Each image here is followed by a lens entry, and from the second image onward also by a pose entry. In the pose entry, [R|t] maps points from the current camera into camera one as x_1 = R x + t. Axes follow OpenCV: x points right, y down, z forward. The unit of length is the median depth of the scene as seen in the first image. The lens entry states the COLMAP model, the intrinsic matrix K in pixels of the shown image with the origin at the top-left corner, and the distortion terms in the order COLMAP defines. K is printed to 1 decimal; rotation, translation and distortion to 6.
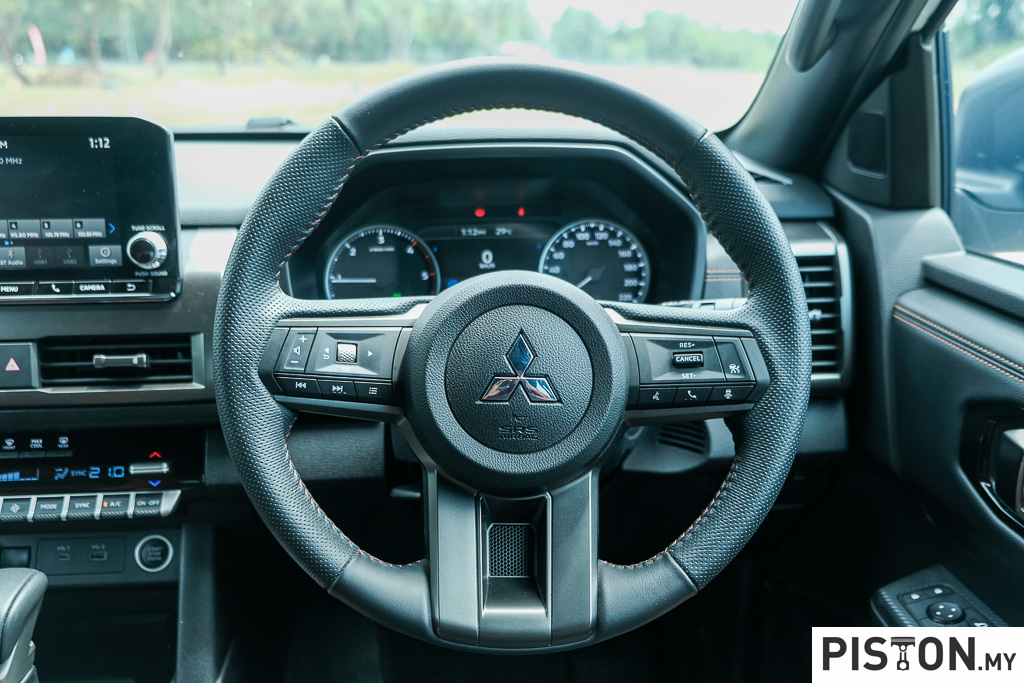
lens RADIAL K [[847.4, 0, 512.0], [0, 847.4, 341.5], [0, 0, 1]] dist [-0.013340, -0.004550]
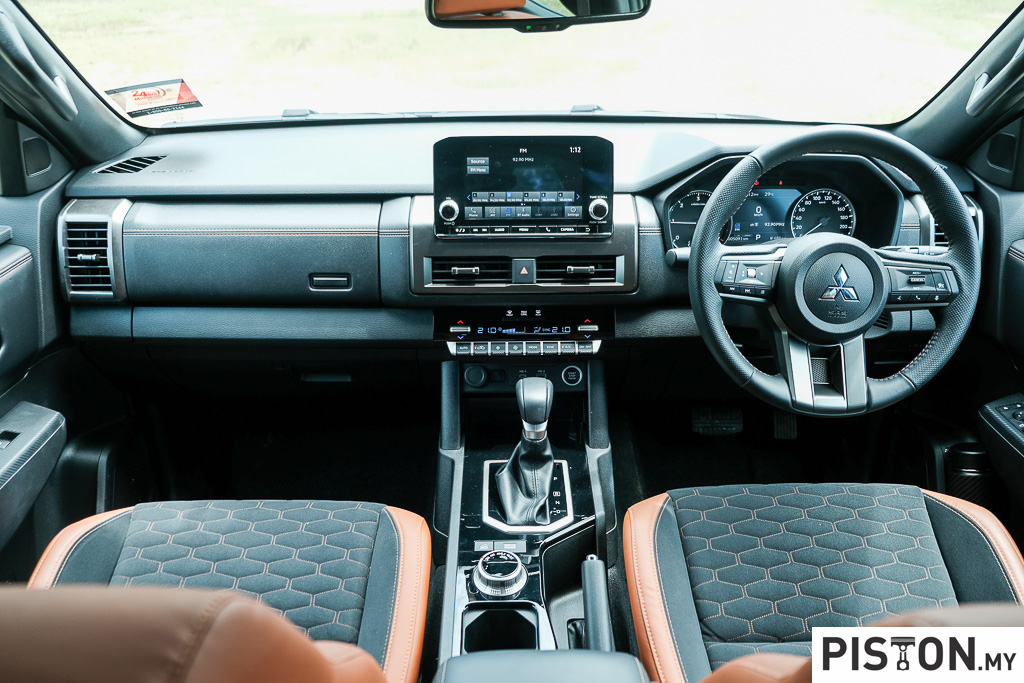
lens RADIAL K [[777.5, 0, 512.0], [0, 777.5, 341.5], [0, 0, 1]] dist [-0.024328, 0.003449]
pose [[0.998197, 0.027472, -0.053360, -0.520880], [-0.019469, 0.989226, 0.145094, -0.065909], [0.056771, -0.143793, 0.987978, -0.712909]]
